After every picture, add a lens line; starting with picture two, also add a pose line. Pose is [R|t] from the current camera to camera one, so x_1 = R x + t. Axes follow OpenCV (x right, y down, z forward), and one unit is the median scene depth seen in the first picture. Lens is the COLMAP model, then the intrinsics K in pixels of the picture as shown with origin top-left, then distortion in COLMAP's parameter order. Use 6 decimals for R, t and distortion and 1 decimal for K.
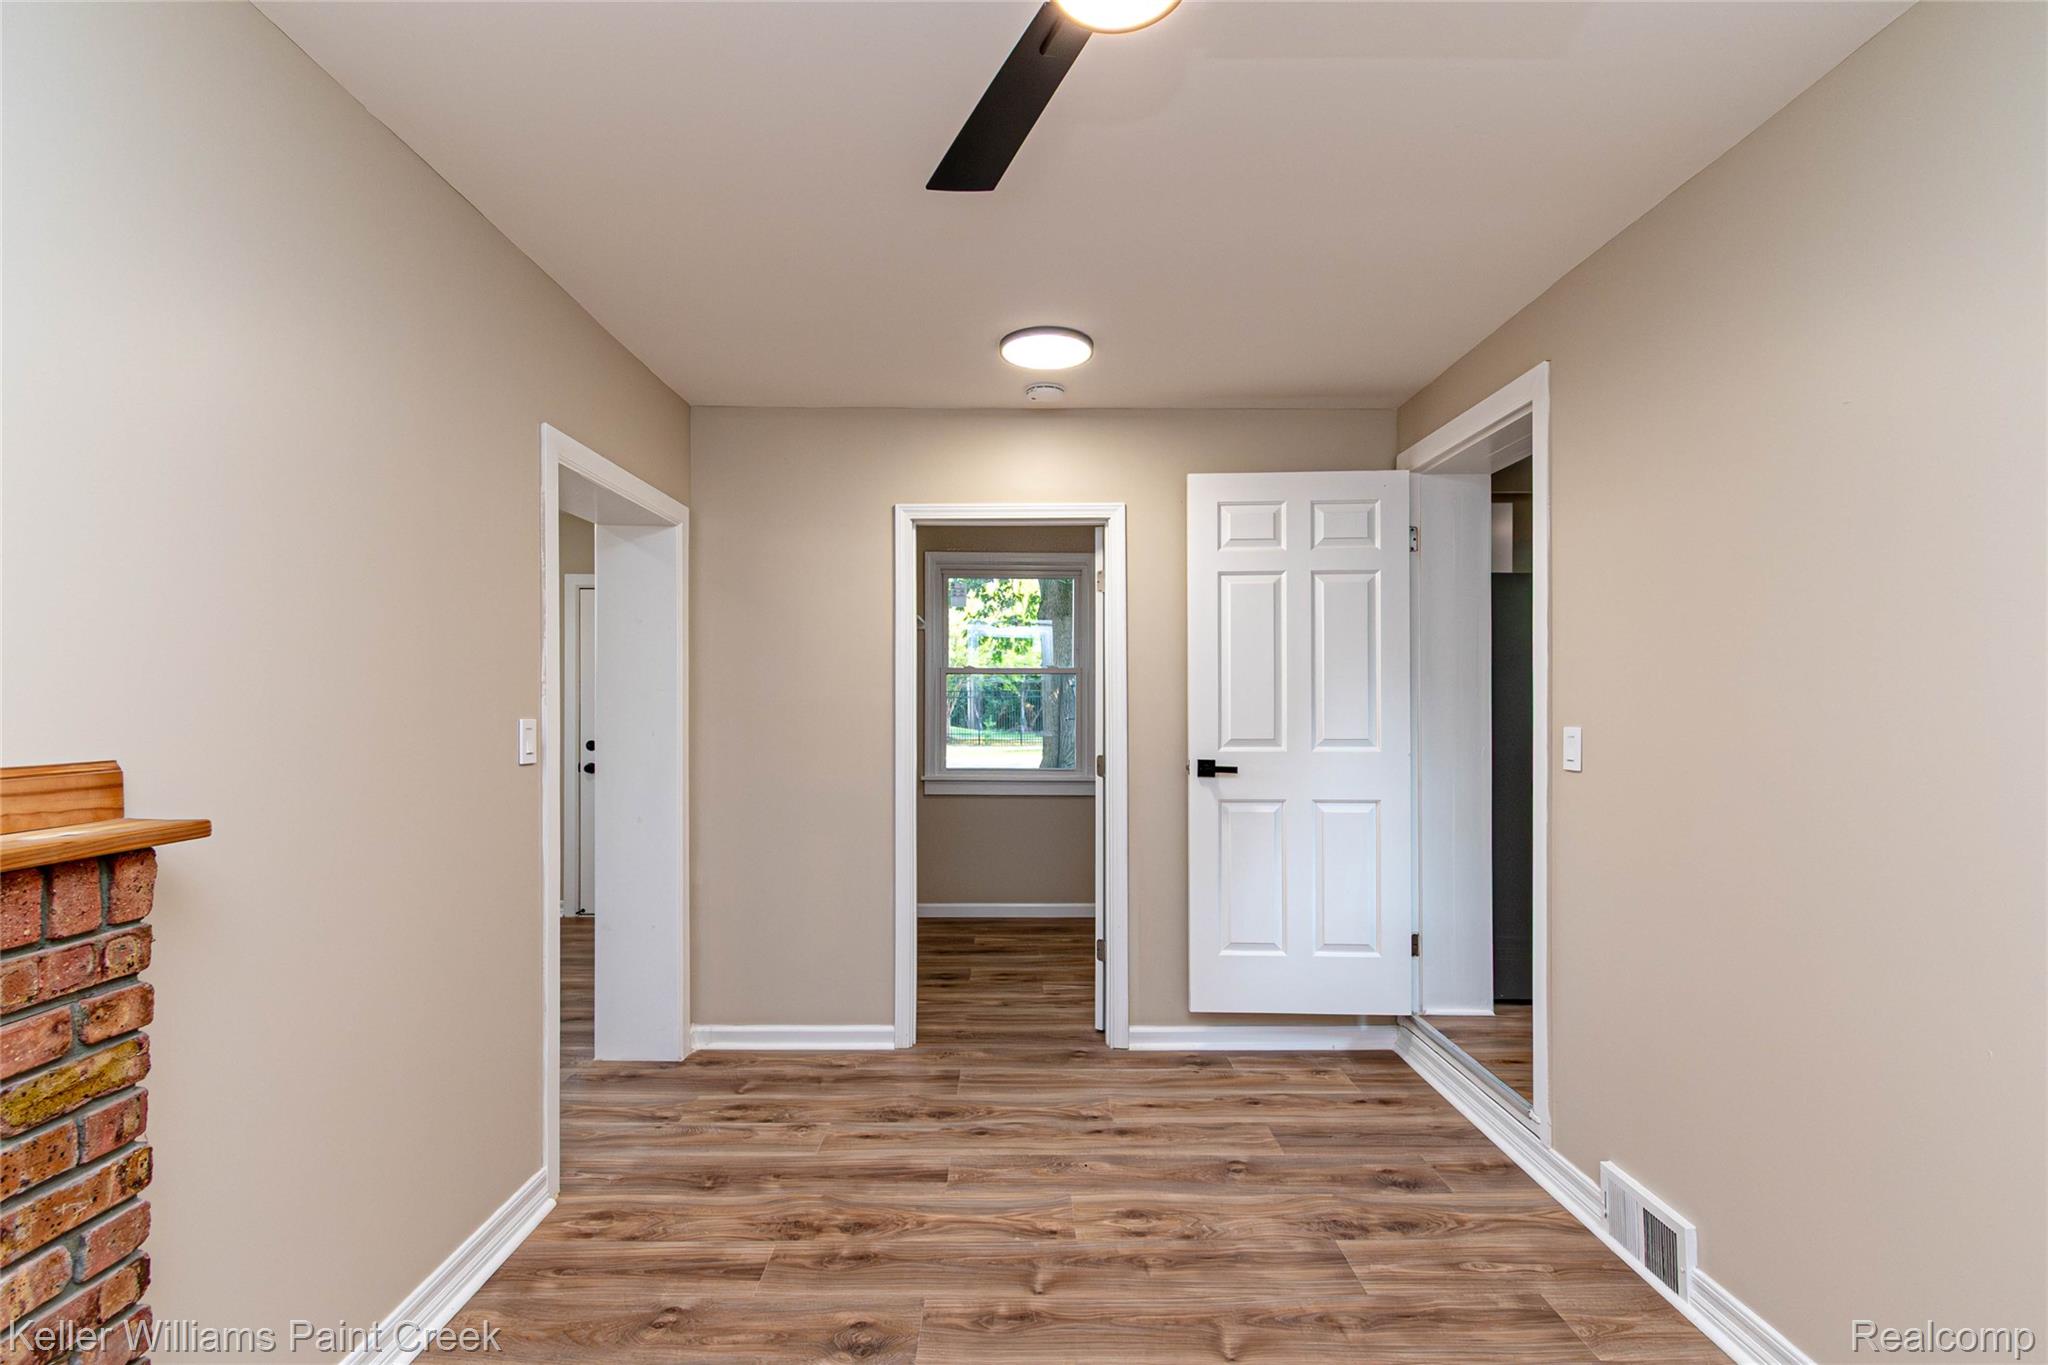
lens RADIAL K [[915.1, 0, 1017.6], [0, 915.1, 690.5], [0, 0, 1]] dist [0.000159, -0.000673]
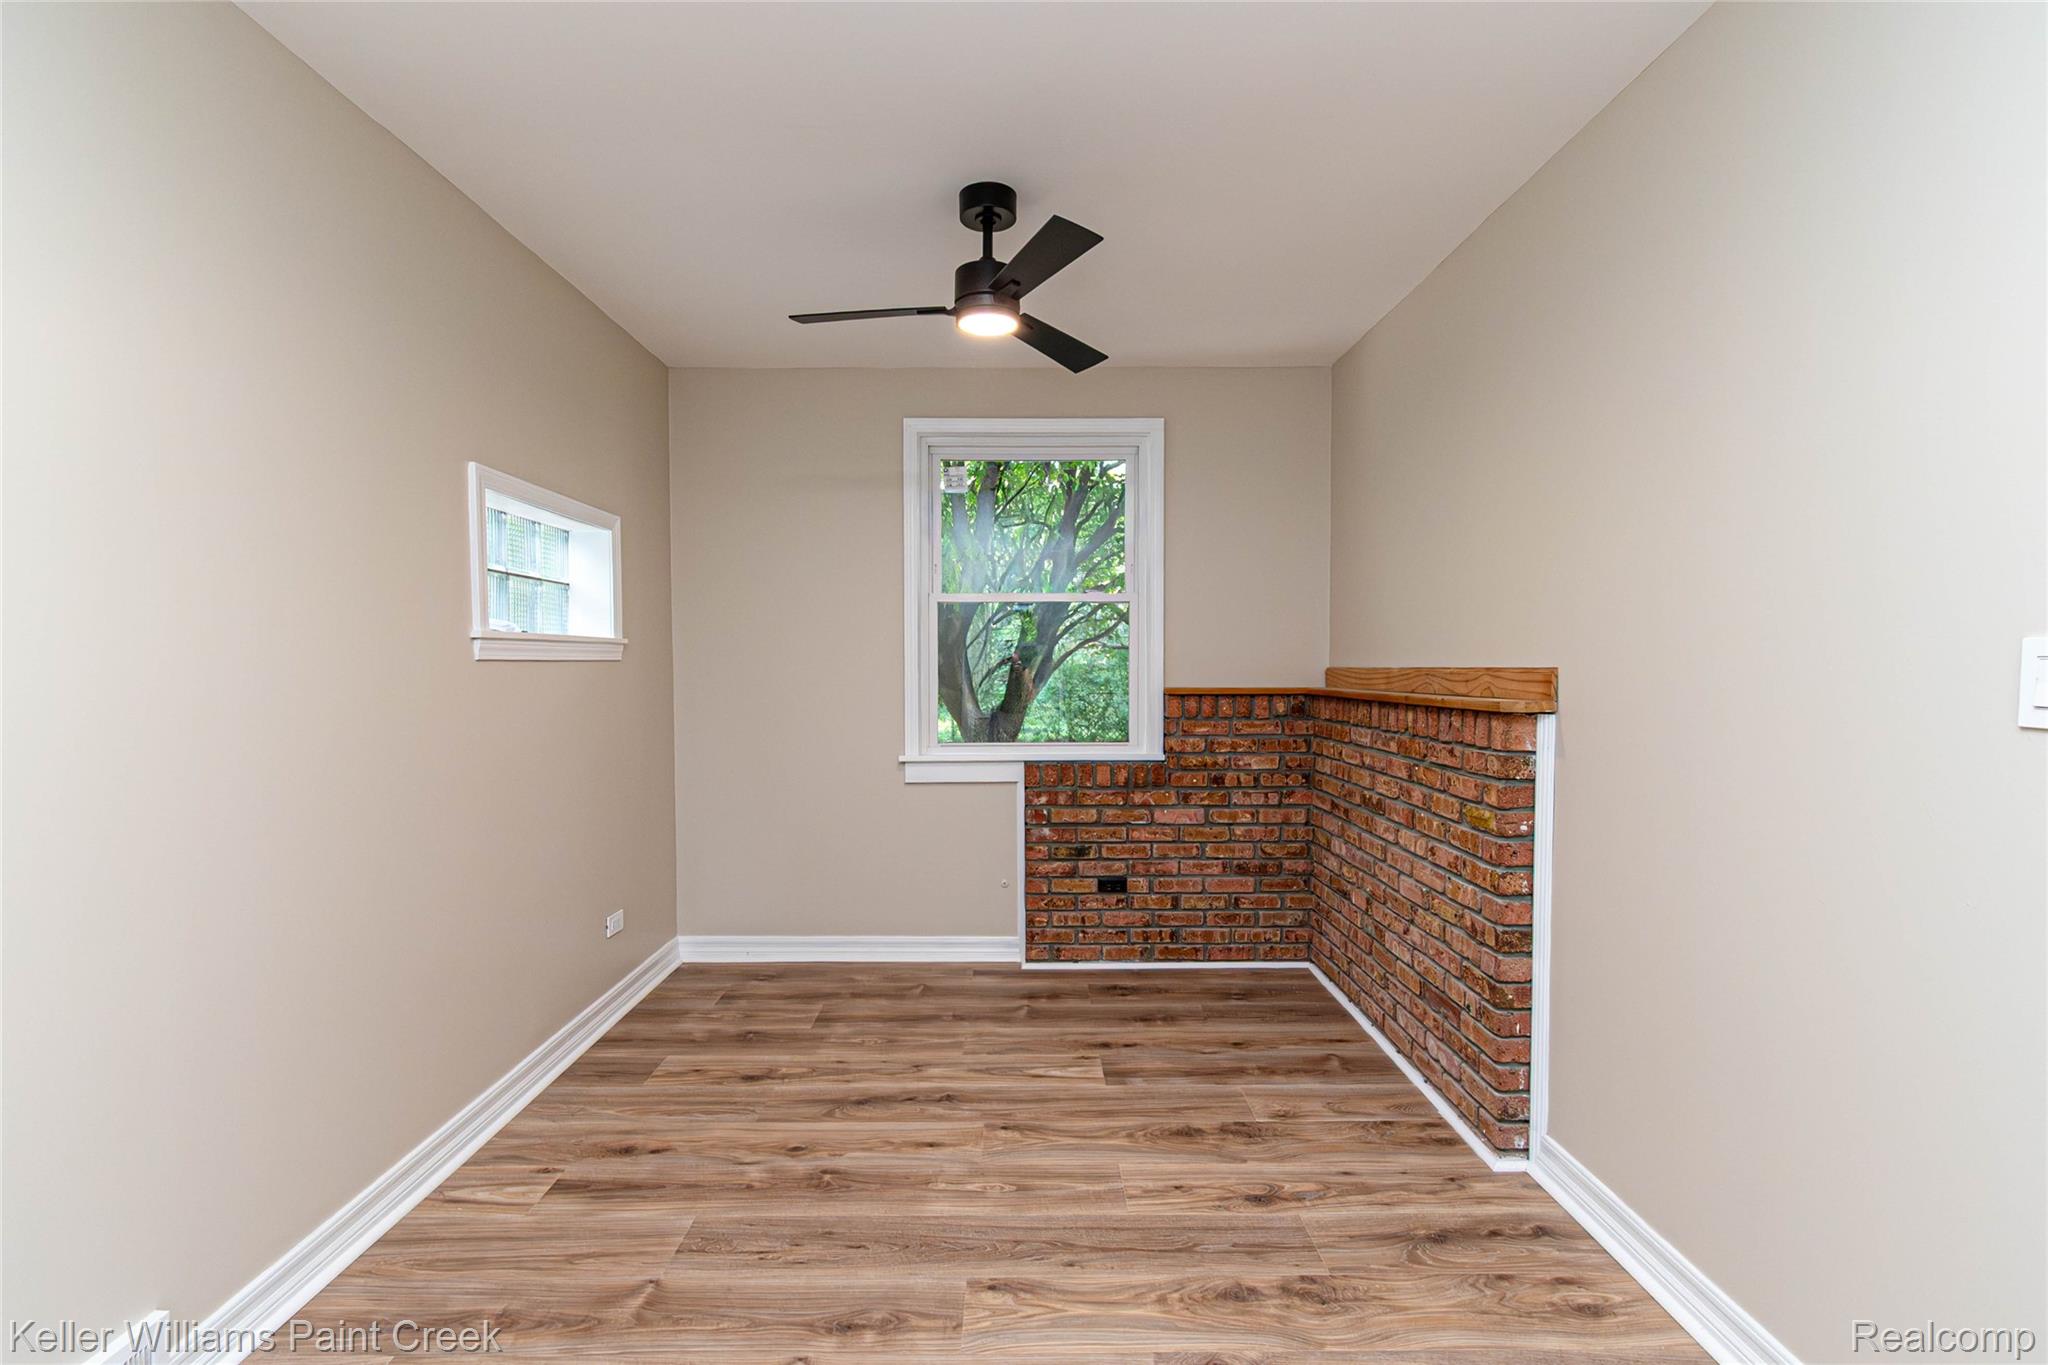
lens RADIAL K [[915.1, 0, 1030.7], [0, 915.1, 694.1], [0, 0, 1]] dist [0.000159, -0.000673]
pose [[-0.999976, 0.006560, 0.002262, 0.001705], [0.006619, 0.999607, 0.027224, 0.069540], [-0.002083, 0.027238, -0.999627, 2.705940]]
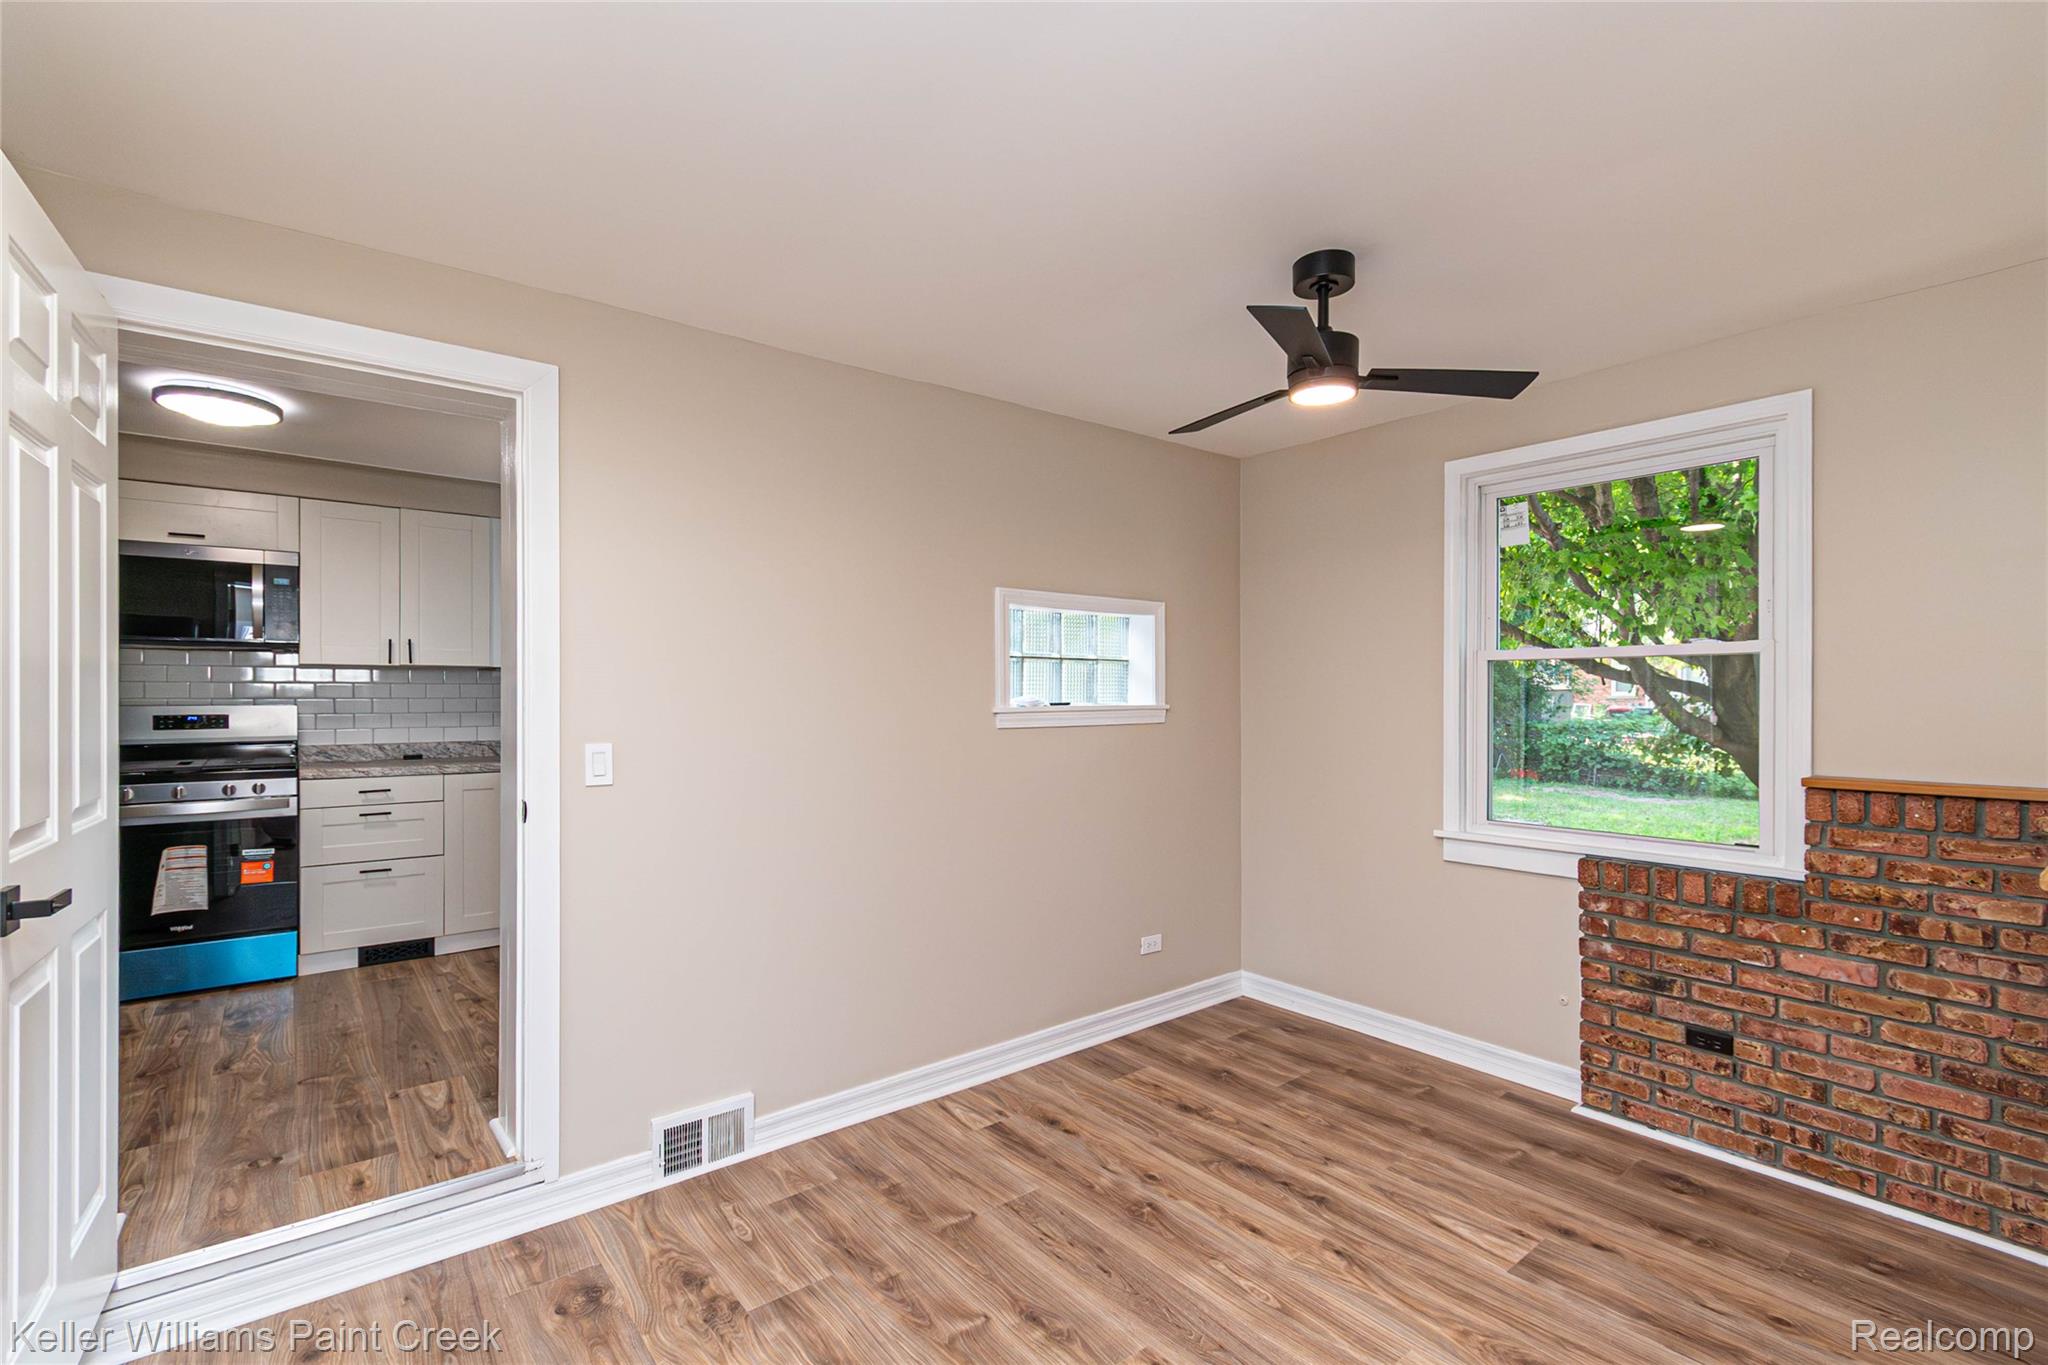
lens RADIAL K [[915.1, 0, 1025.6], [0, 915.1, 695.9], [0, 0, 1]] dist [0.000159, -0.000673]
pose [[-0.616867, 0.004290, 0.787056, -0.616081], [-0.000084, 0.999985, -0.005515, 0.001705], [-0.787067, -0.003468, -0.616857, 2.498856]]
